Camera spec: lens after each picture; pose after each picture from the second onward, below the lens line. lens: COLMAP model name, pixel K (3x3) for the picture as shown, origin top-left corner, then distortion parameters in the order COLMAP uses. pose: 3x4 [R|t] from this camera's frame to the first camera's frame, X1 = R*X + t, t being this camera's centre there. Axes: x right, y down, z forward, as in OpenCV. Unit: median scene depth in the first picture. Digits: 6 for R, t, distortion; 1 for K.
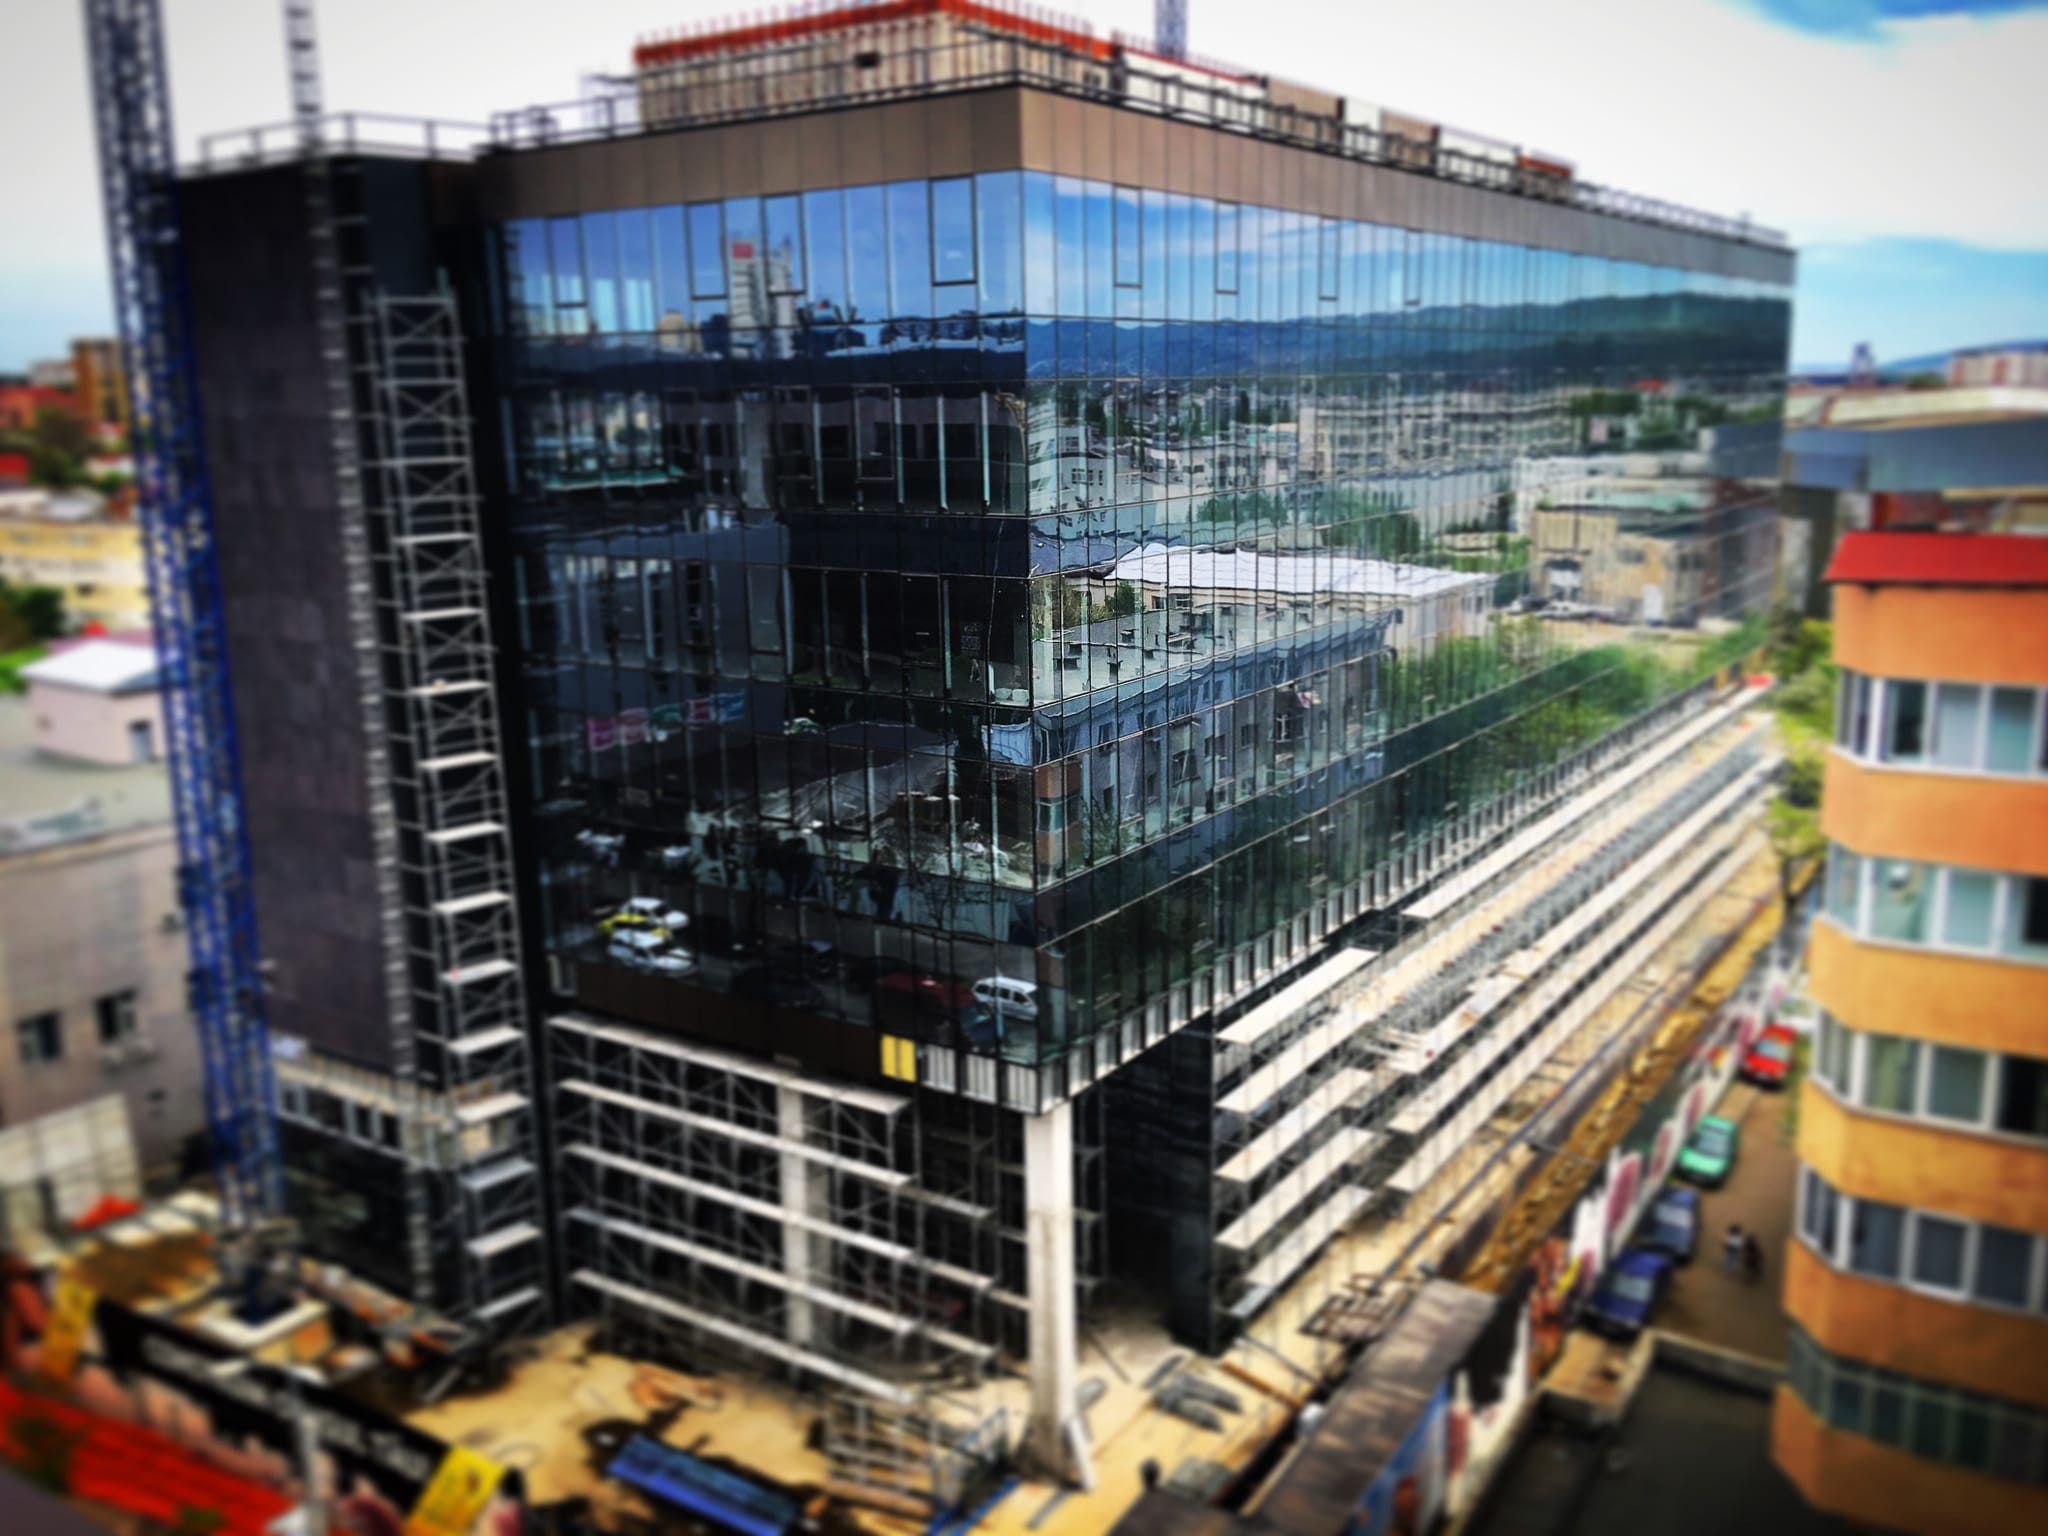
lens RADIAL K [[1736.0, 0, 1024.0], [0, 1736.0, 768.0], [0, 0, 1]] dist [0.156874, -0.268740]
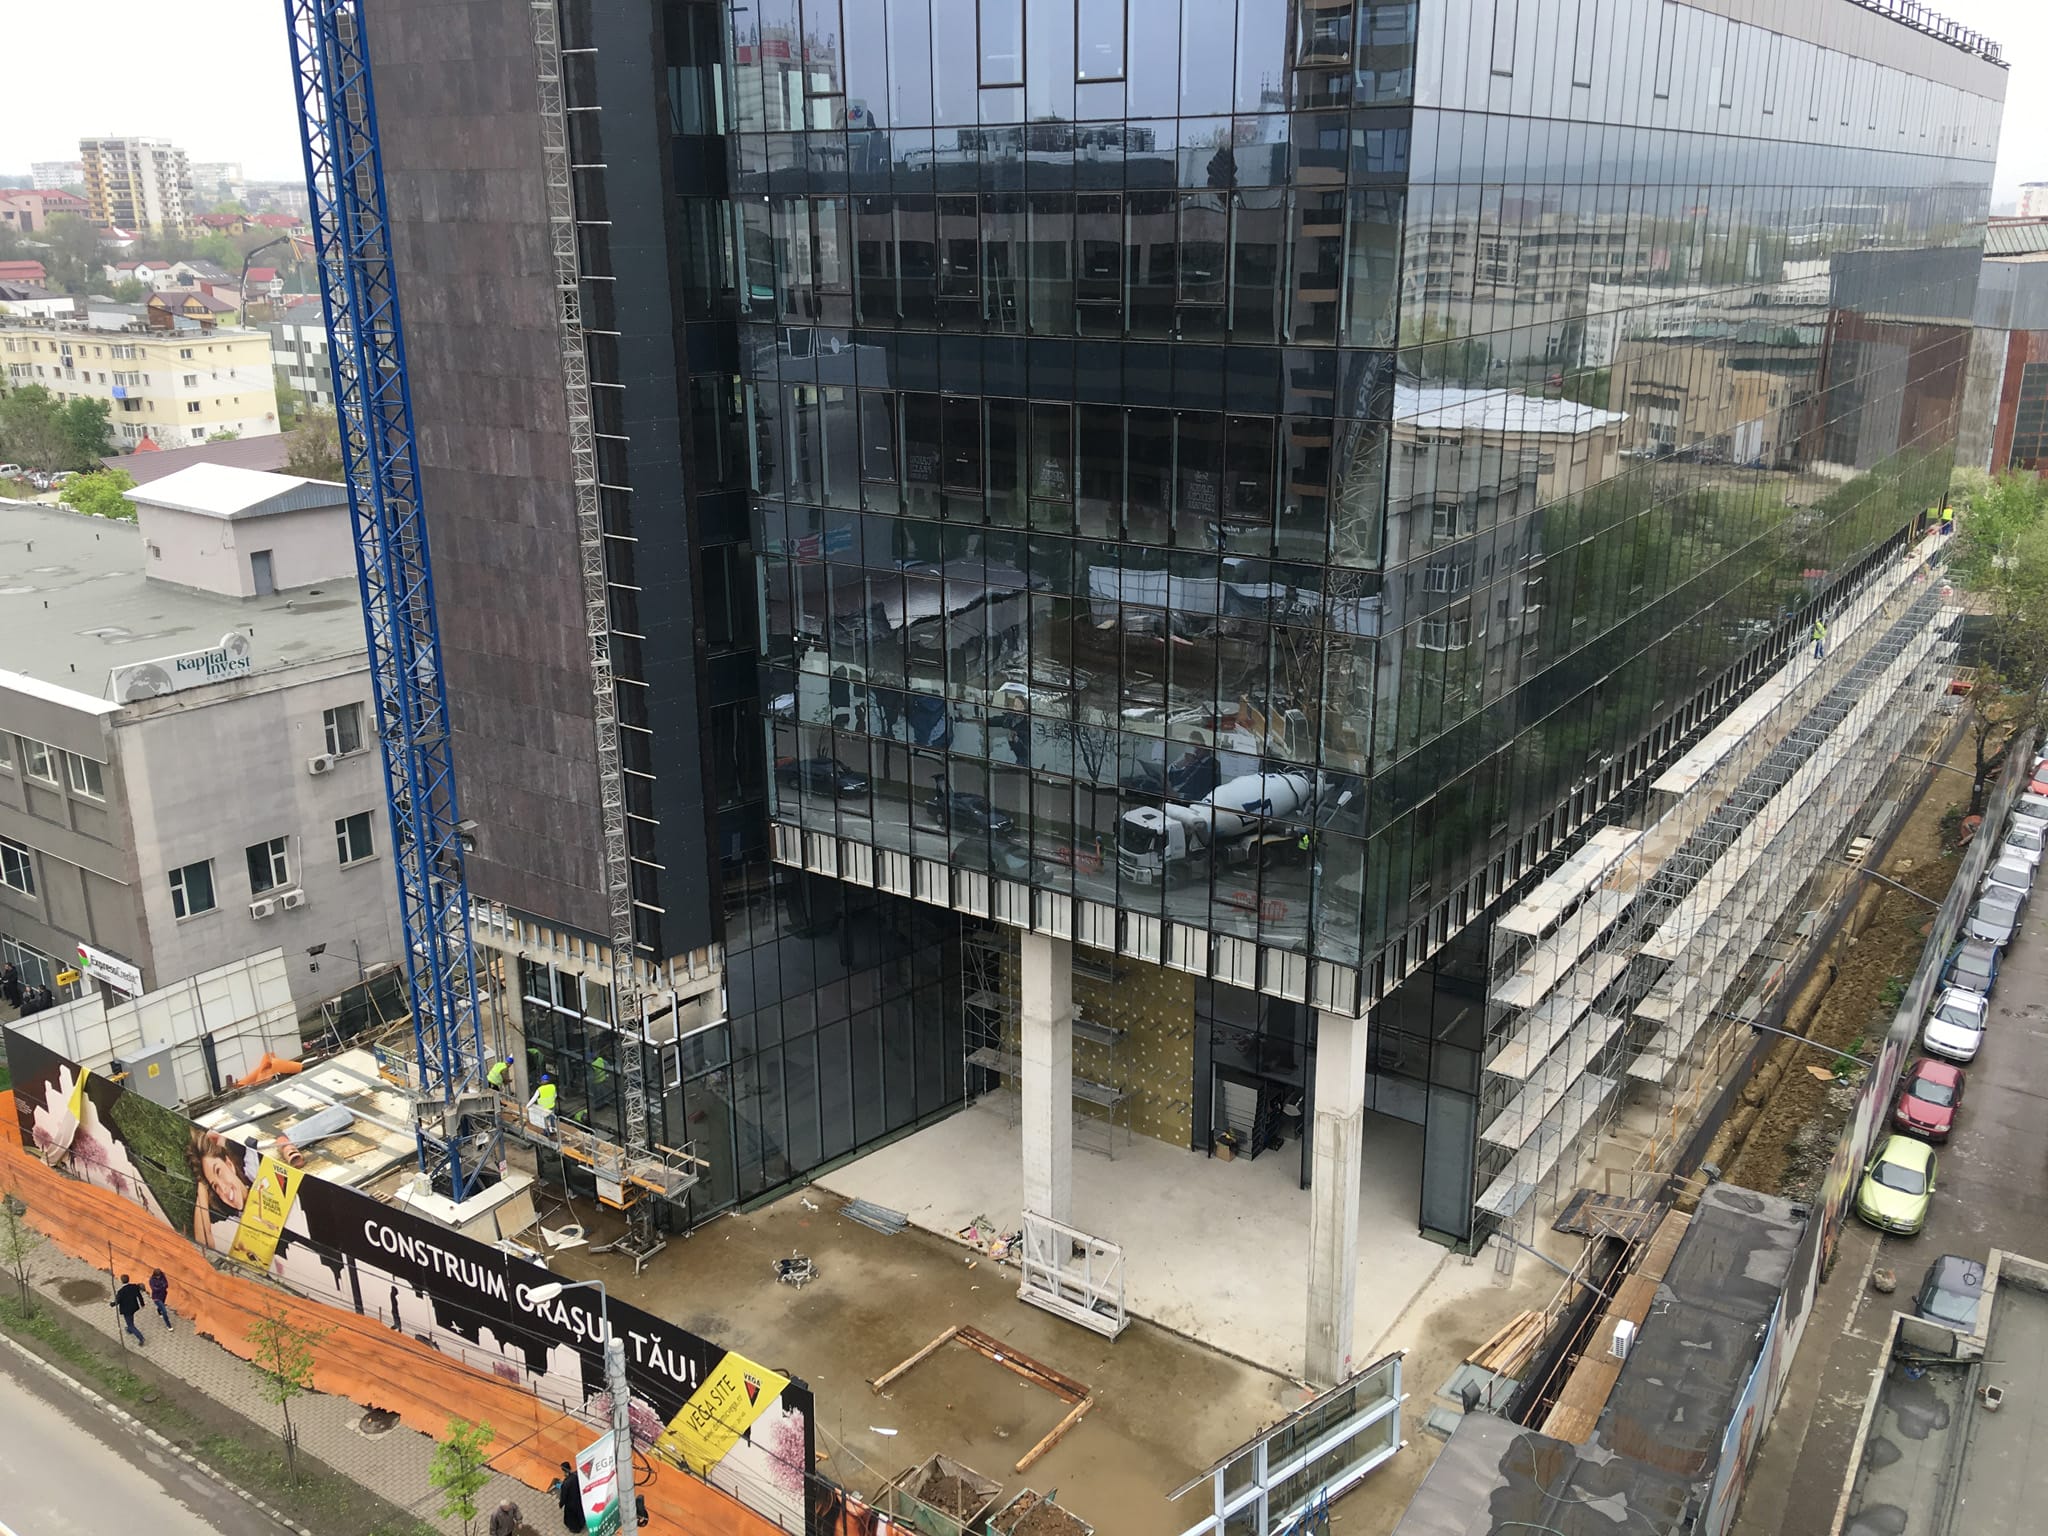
lens RADIAL K [[1736.0, 0, 1024.0], [0, 1736.0, 768.0], [0, 0, 1]] dist [0.156874, -0.268740]
pose [[0.999835, 0.016965, -0.006500, -0.119897], [-0.016261, 0.995219, 0.096302, -0.012280], [0.008103, -0.096181, 0.995331, 0.075271]]
